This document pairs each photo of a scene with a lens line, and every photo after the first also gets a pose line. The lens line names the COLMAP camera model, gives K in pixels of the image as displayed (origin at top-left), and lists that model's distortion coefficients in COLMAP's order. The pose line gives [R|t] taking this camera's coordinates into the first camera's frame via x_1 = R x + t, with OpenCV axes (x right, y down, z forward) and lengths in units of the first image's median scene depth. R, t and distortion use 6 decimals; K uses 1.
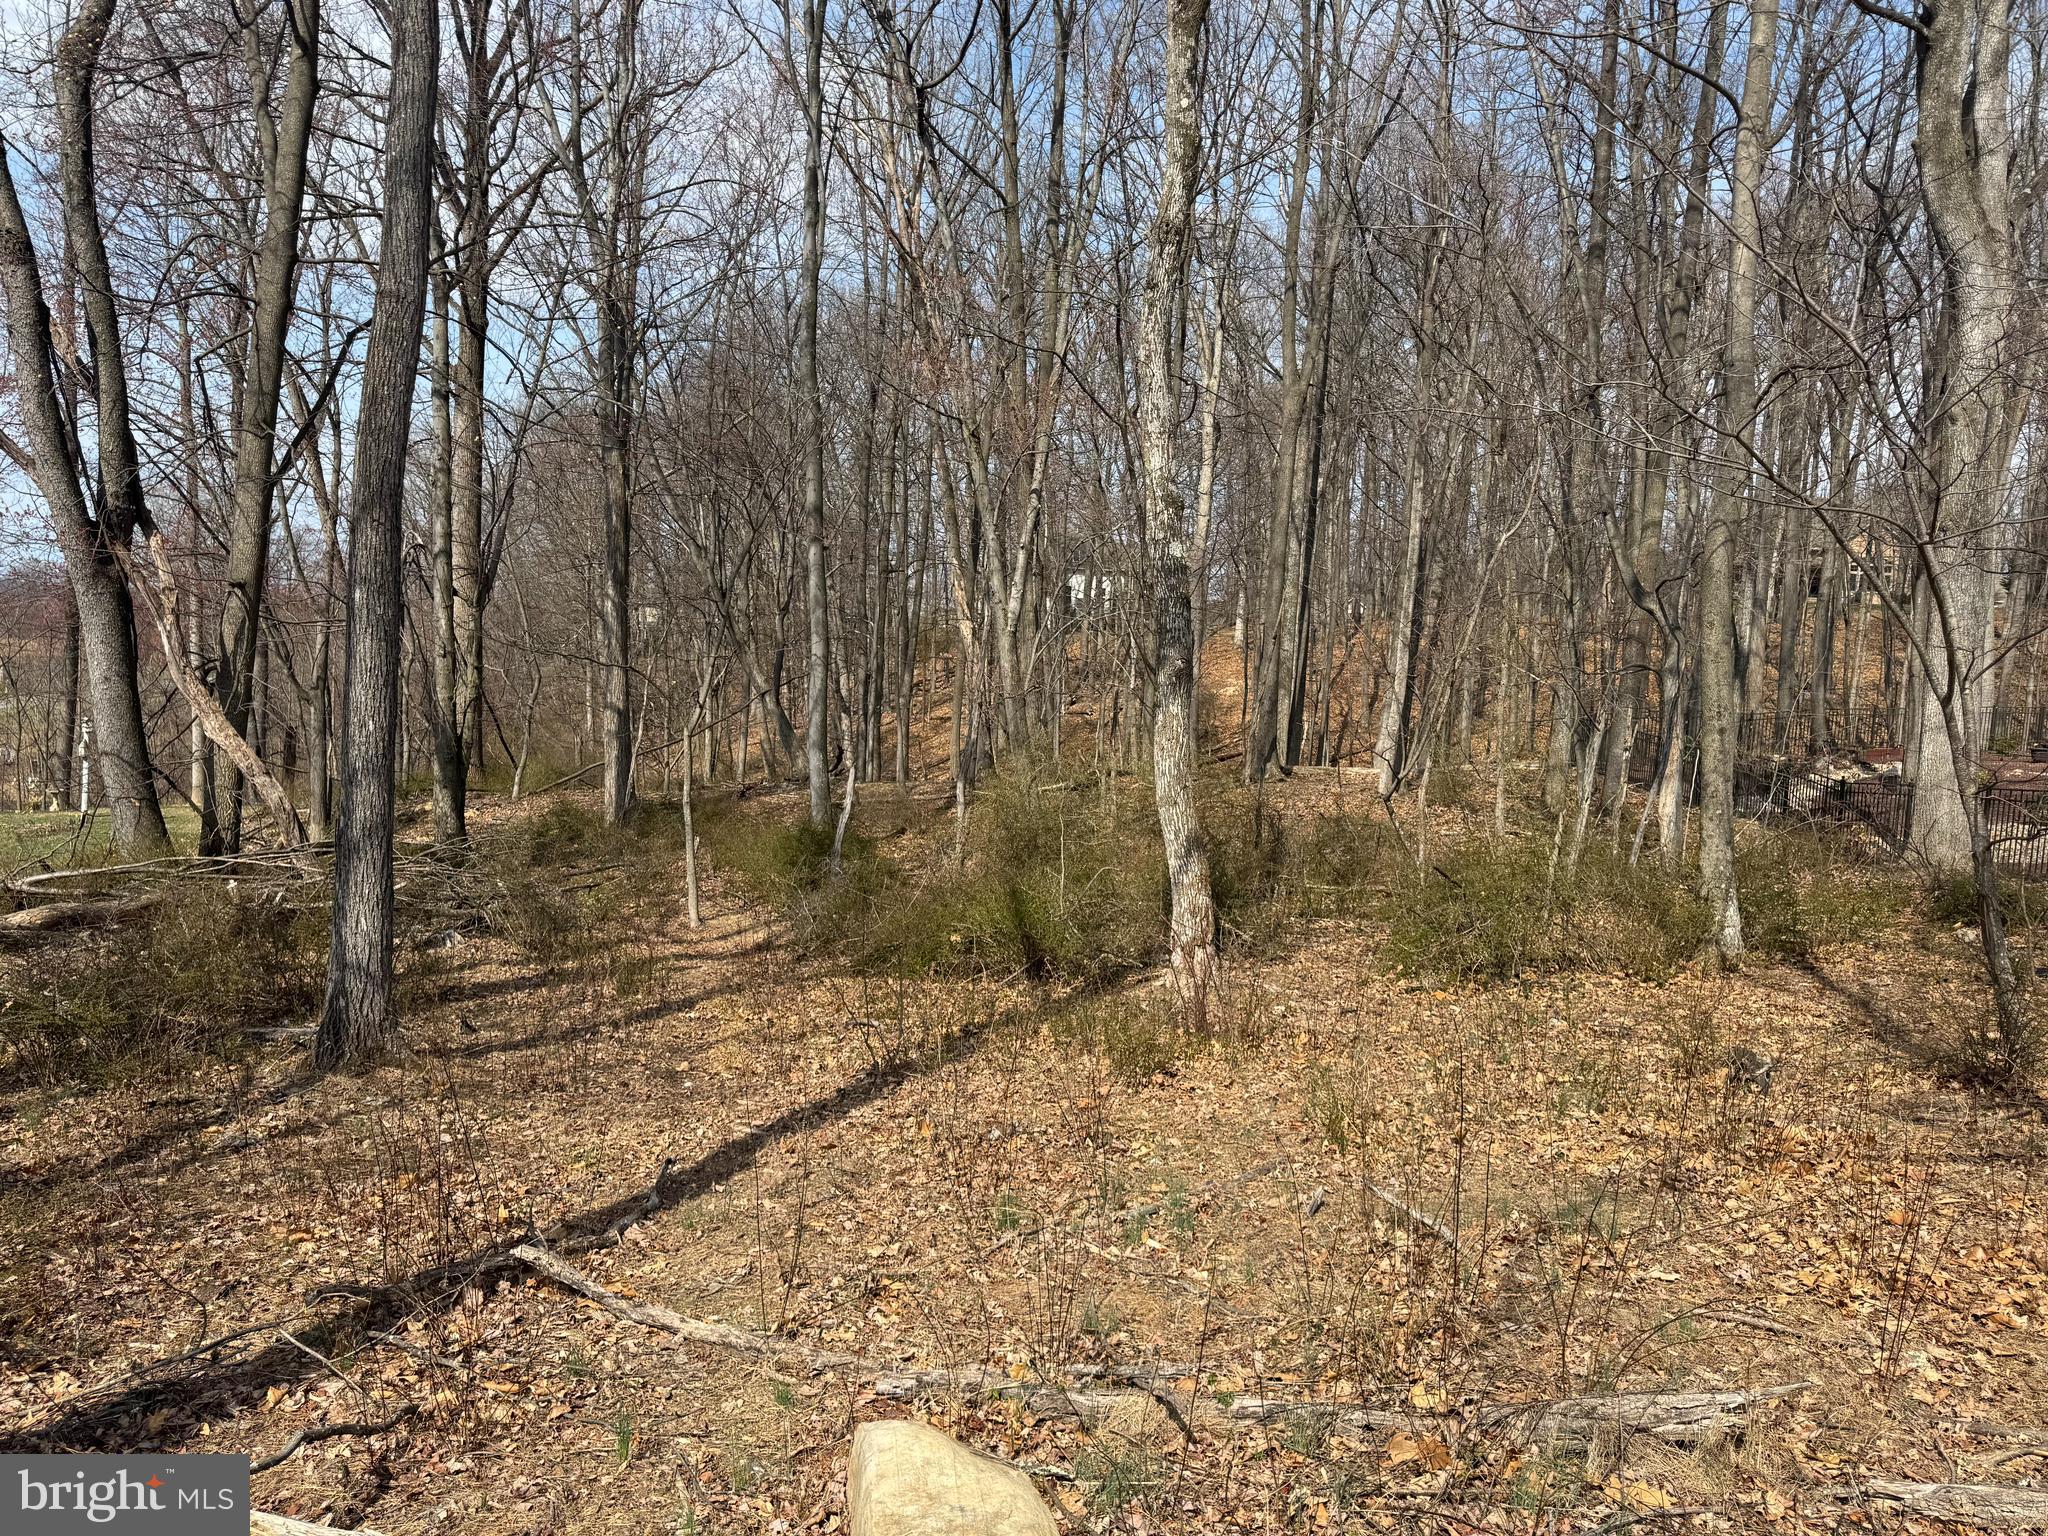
lens RADIAL K [[1455.3, 0, 1019.8], [0, 1455.3, 769.6], [0, 0, 1]] dist [0.010591, -0.004626]
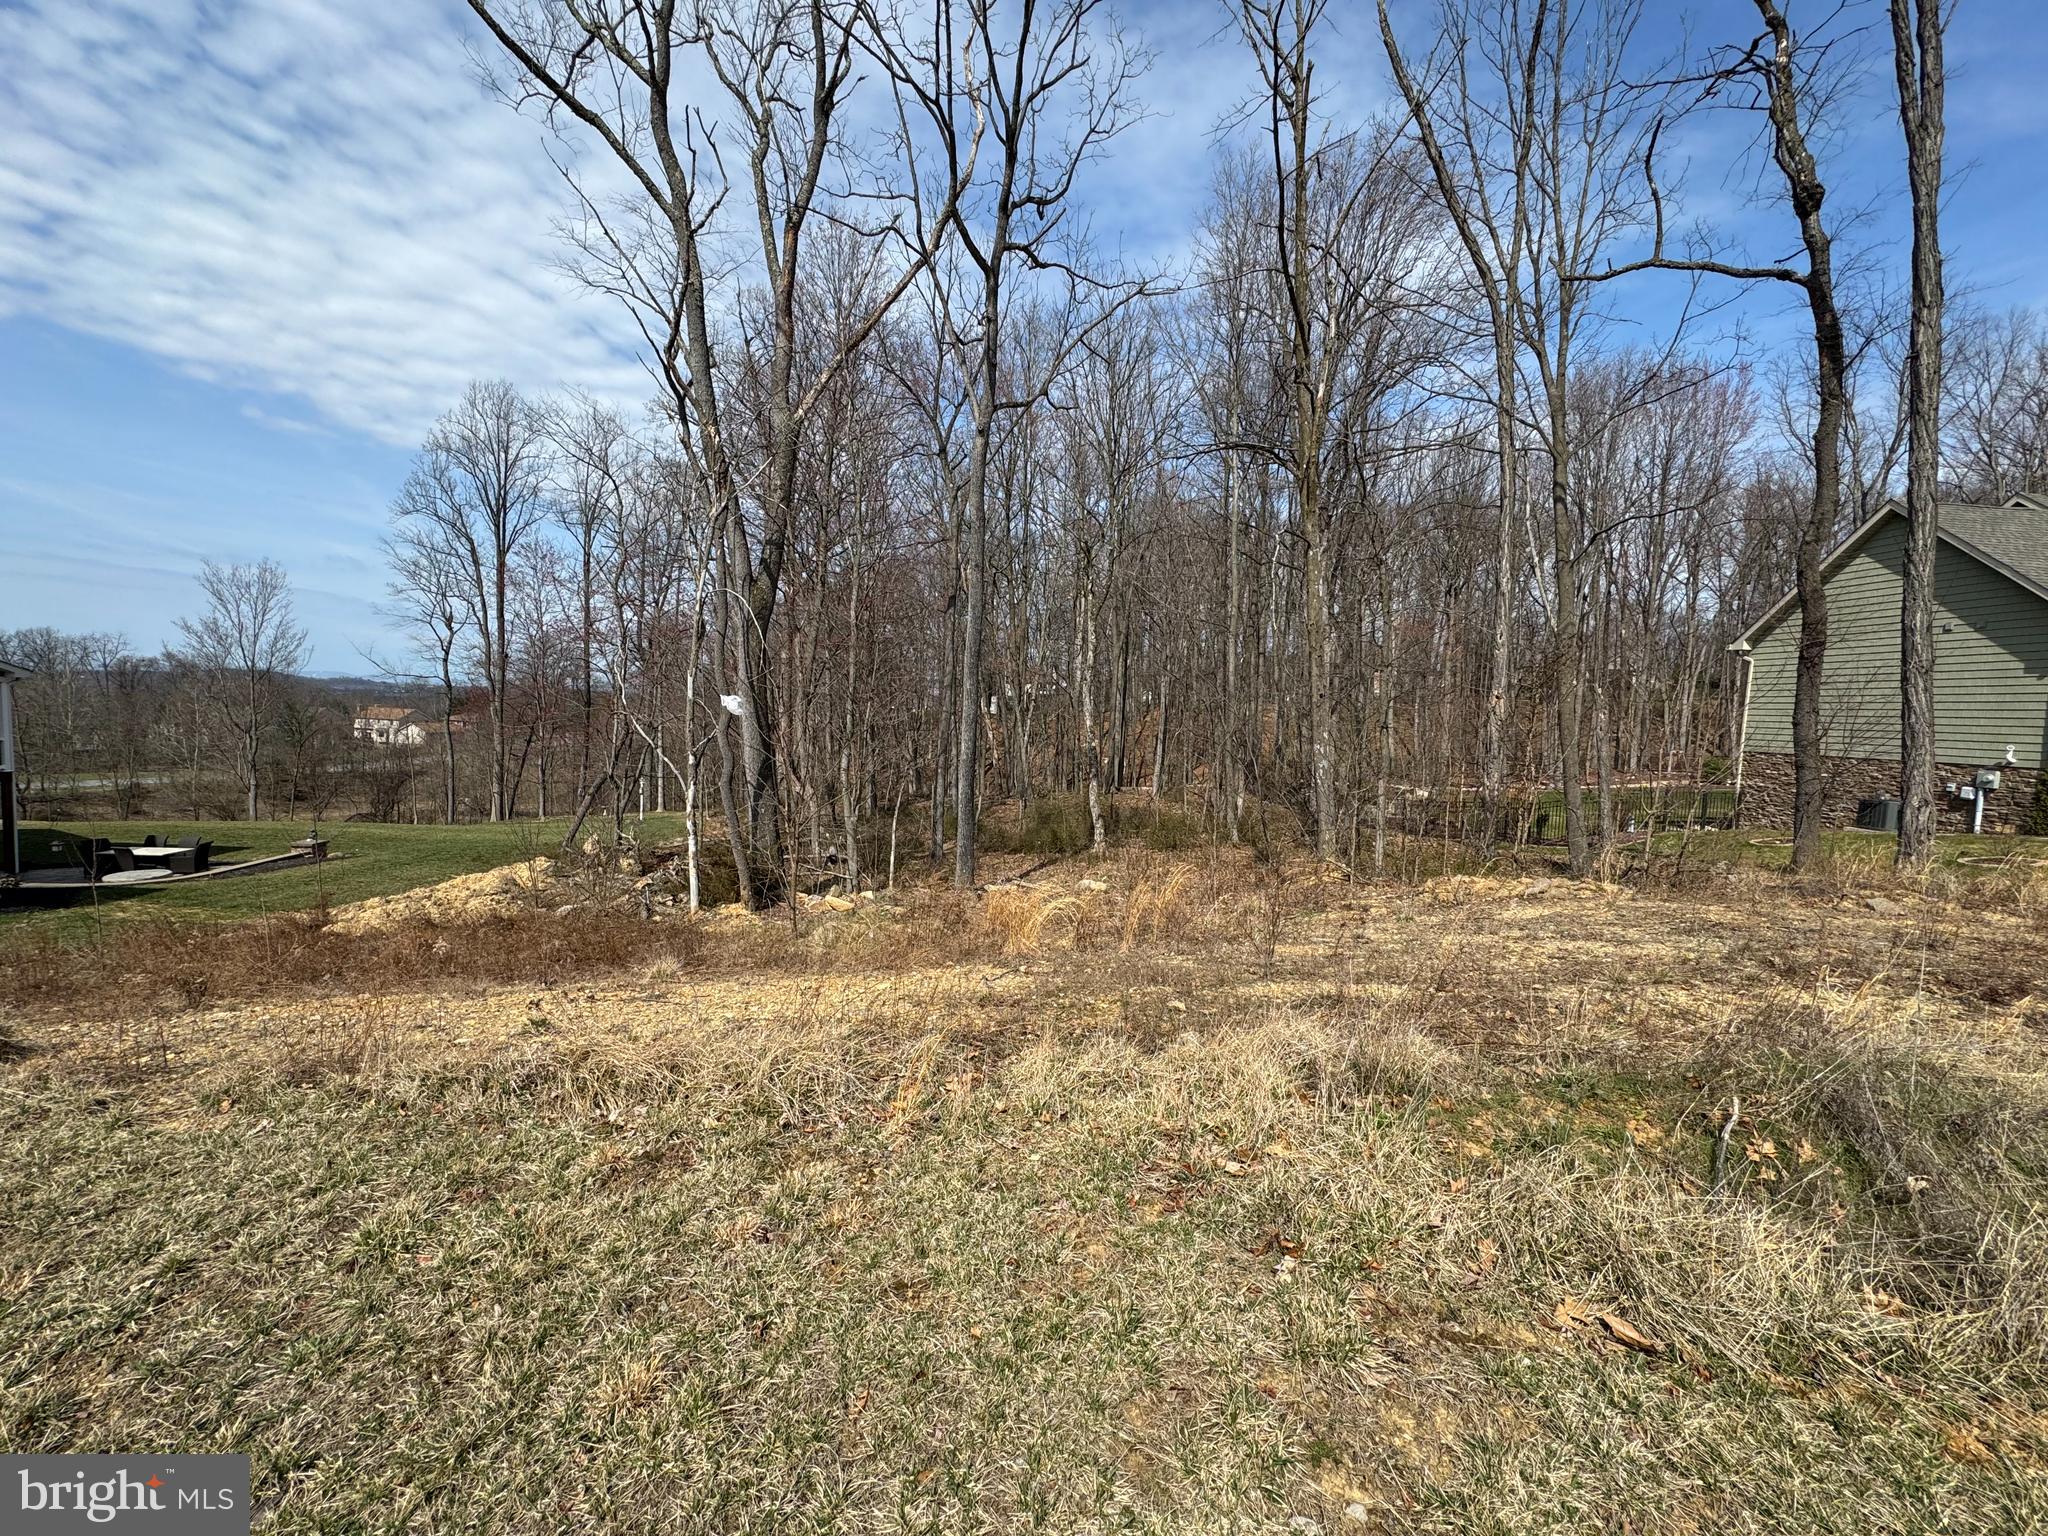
lens RADIAL K [[815.5, 0, 1023.3], [0, 815.5, 767.9], [0, 0, 1]] dist [-0.007236, 0.000959]
pose [[0.997330, -0.013152, 0.071829, -0.235939], [0.014102, 0.999819, -0.012735, -0.054078], [-0.071648, 0.013714, 0.997336, -1.151382]]
